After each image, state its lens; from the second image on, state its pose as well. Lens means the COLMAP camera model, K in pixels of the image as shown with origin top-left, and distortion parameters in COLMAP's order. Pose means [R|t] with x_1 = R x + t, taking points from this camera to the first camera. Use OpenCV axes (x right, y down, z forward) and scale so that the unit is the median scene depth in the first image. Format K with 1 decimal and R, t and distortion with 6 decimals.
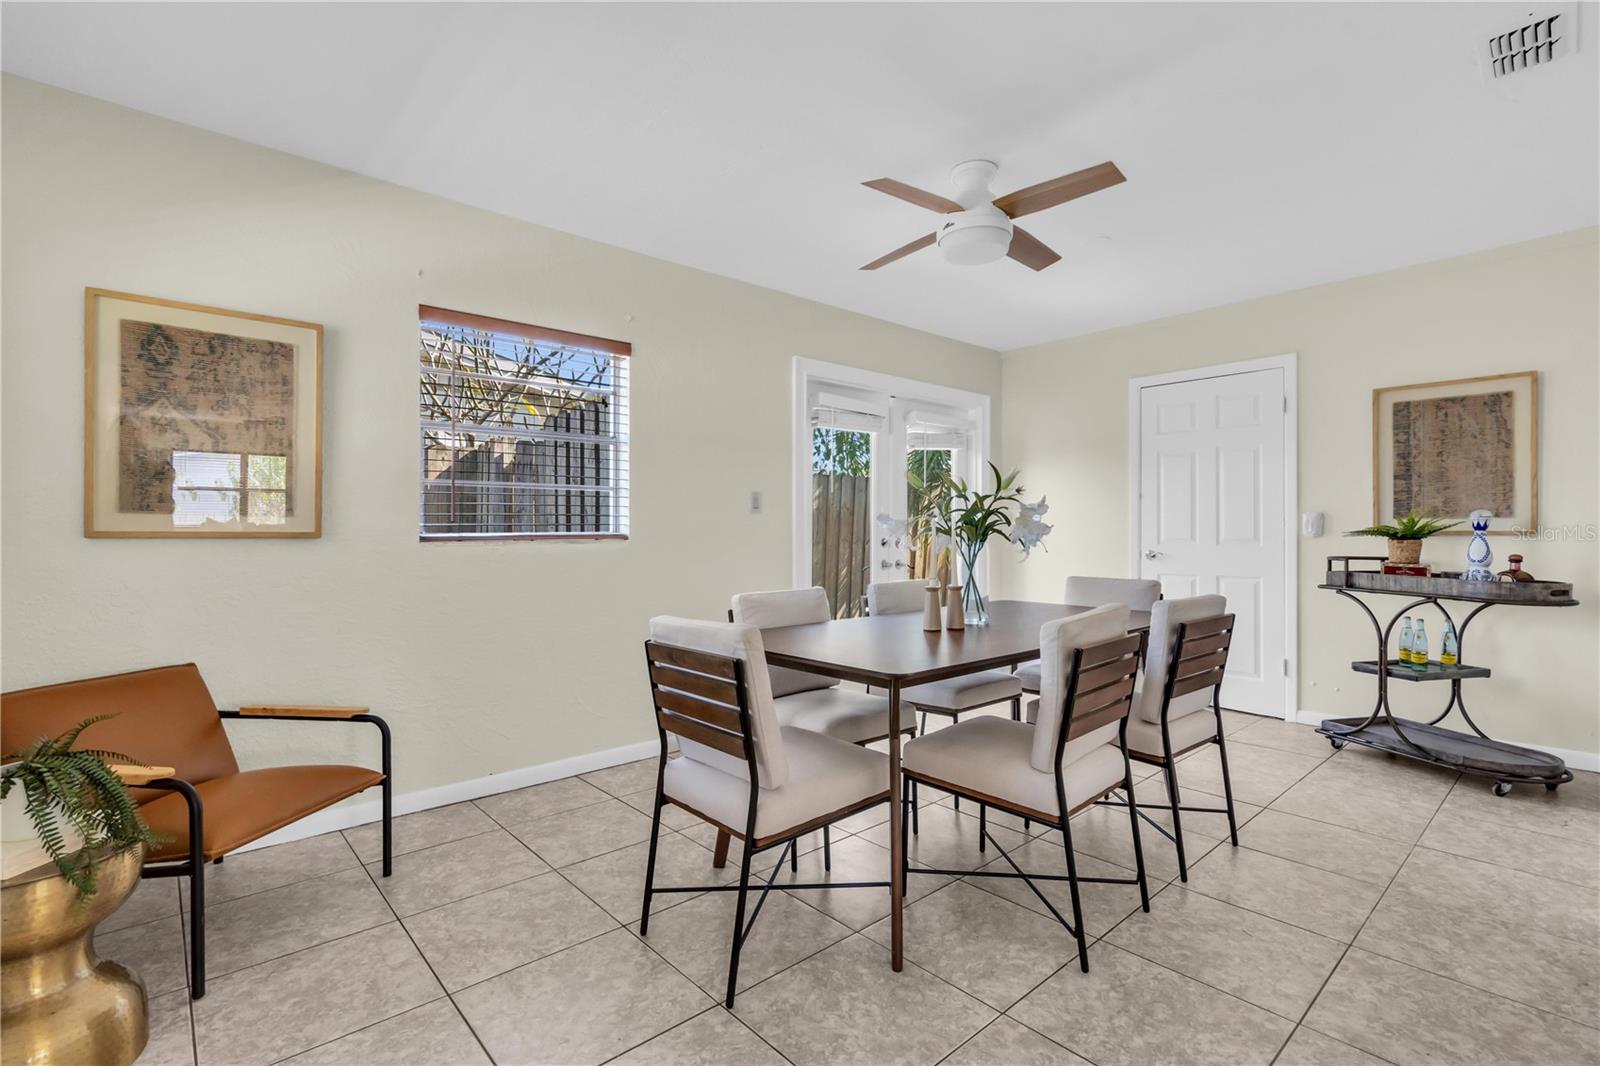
lens RADIAL K [[727.7, 0, 802.9], [0, 727.7, 529.7], [0, 0, 1]] dist [-0.006427, -0.000227]
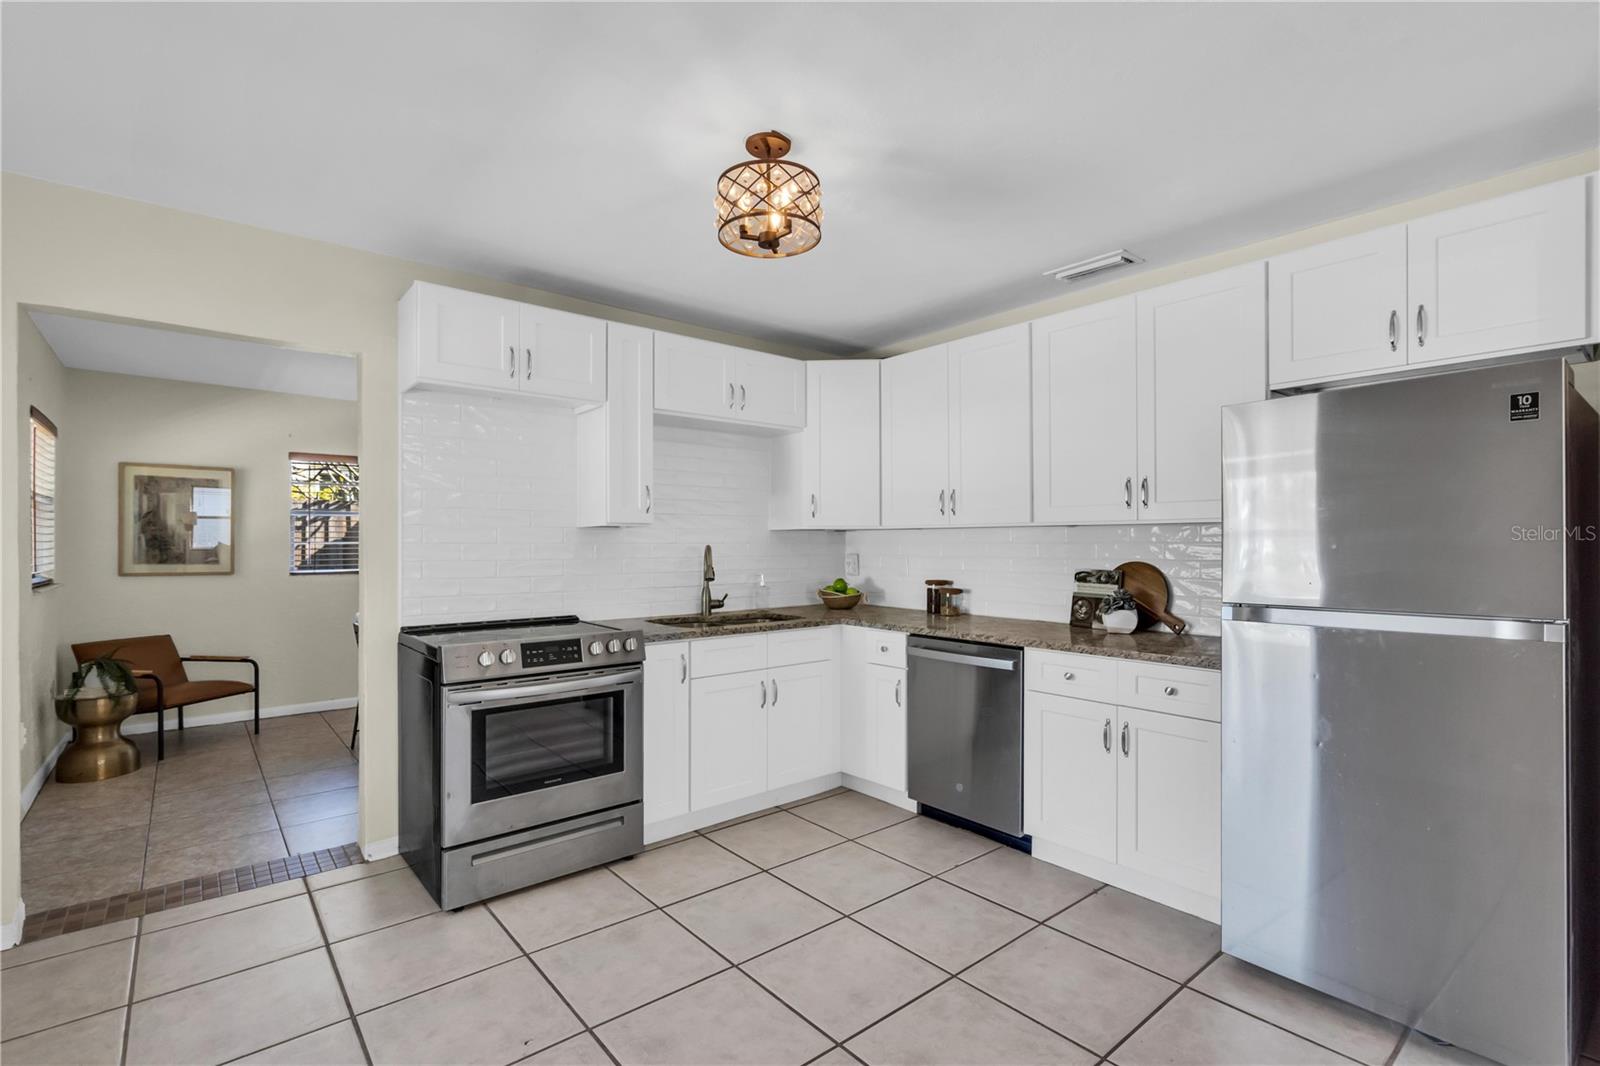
lens RADIAL K [[727.7, 0, 801.6], [0, 727.7, 543.2], [0, 0, 1]] dist [-0.006427, -0.000227]
pose [[0.999437, -0.003118, -0.033399, 1.132458], [0.003079, 0.999995, -0.001218, -0.078524], [0.033403, 0.001114, 0.999441, -1.107184]]
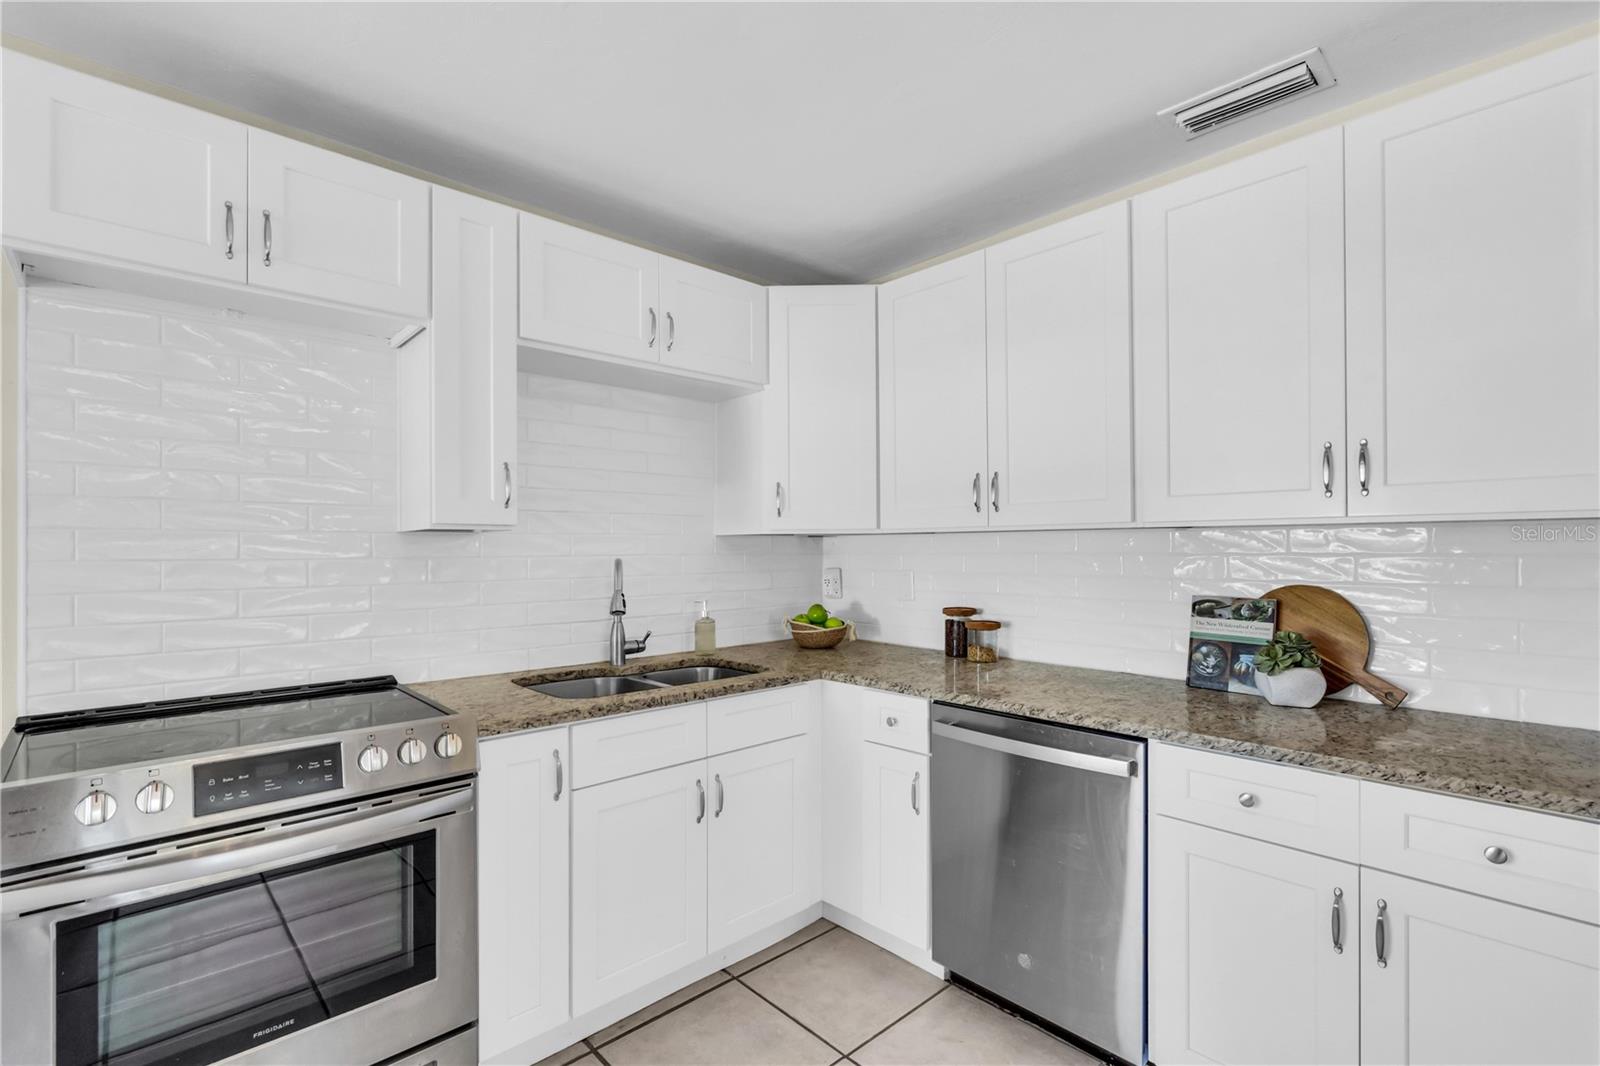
lens RADIAL K [[727.7, 0, 799.3], [0, 727.7, 547.2], [0, 0, 1]] dist [-0.006427, -0.000227]
pose [[0.999863, -0.006846, 0.015058, 1.117029], [0.006886, 0.999973, -0.002593, -0.089661], [-0.015040, 0.002696, 0.999883, -0.538970]]
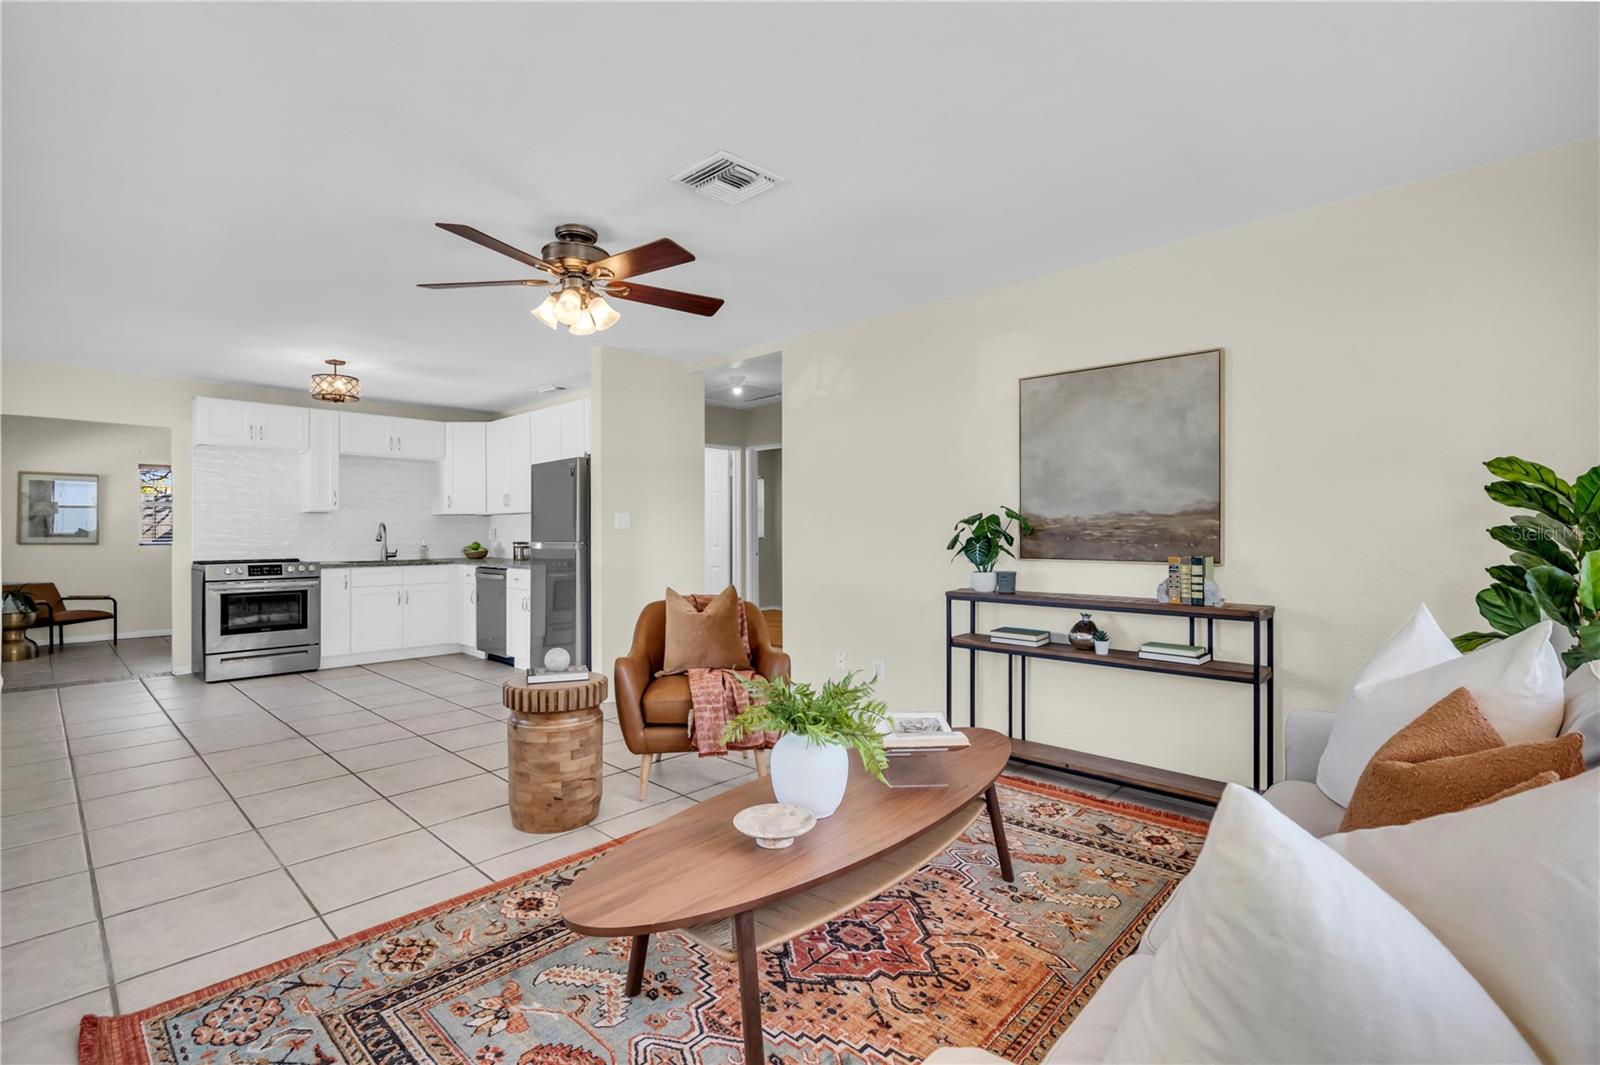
lens RADIAL K [[727.7, 0, 803.3], [0, 727.7, 530.2], [0, 0, 1]] dist [-0.006427, -0.000227]
pose [[0.996525, -0.005864, 0.083084, 2.386513], [0.006033, 0.999980, -0.001789, -0.028700], [-0.083072, 0.002284, 0.996541, -2.669794]]
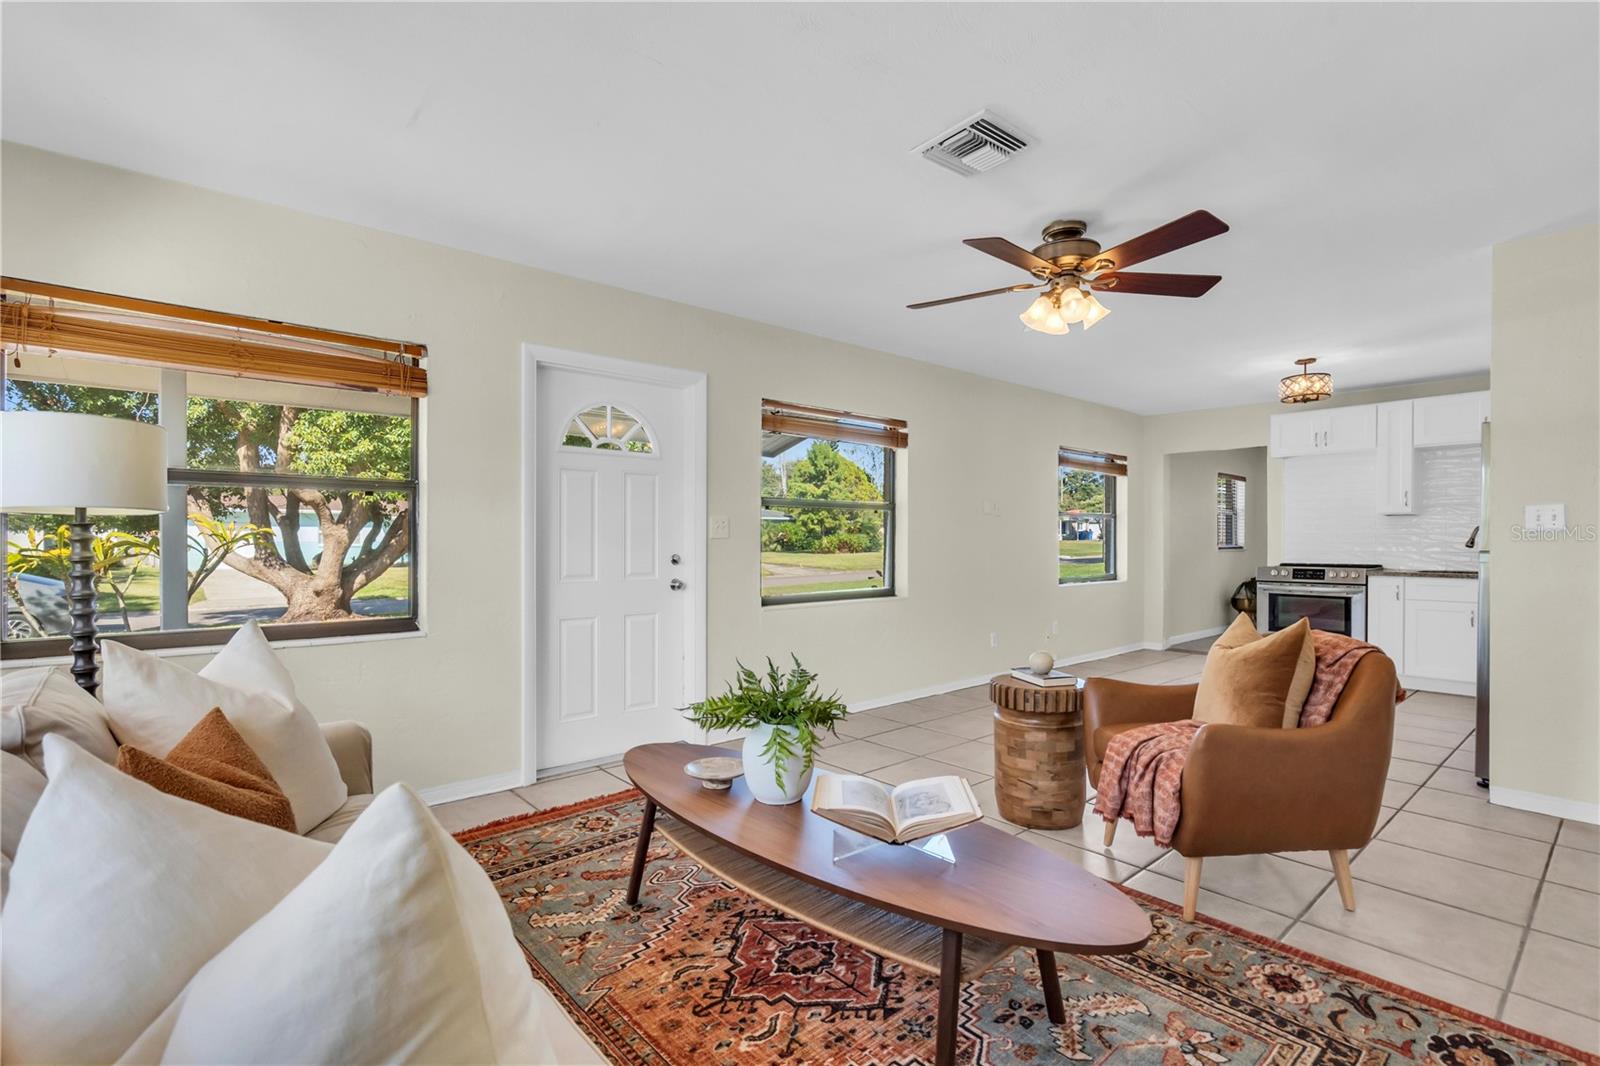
lens RADIAL K [[727.7, 0, 793.9], [0, 727.7, 566.4], [0, 0, 1]] dist [-0.006427, -0.000227]
pose [[-0.027209, 0.032492, -0.999102, 3.400080], [0.003424, 0.999469, 0.032411, -0.022552], [0.999624, -0.002539, -0.027305, -1.742424]]
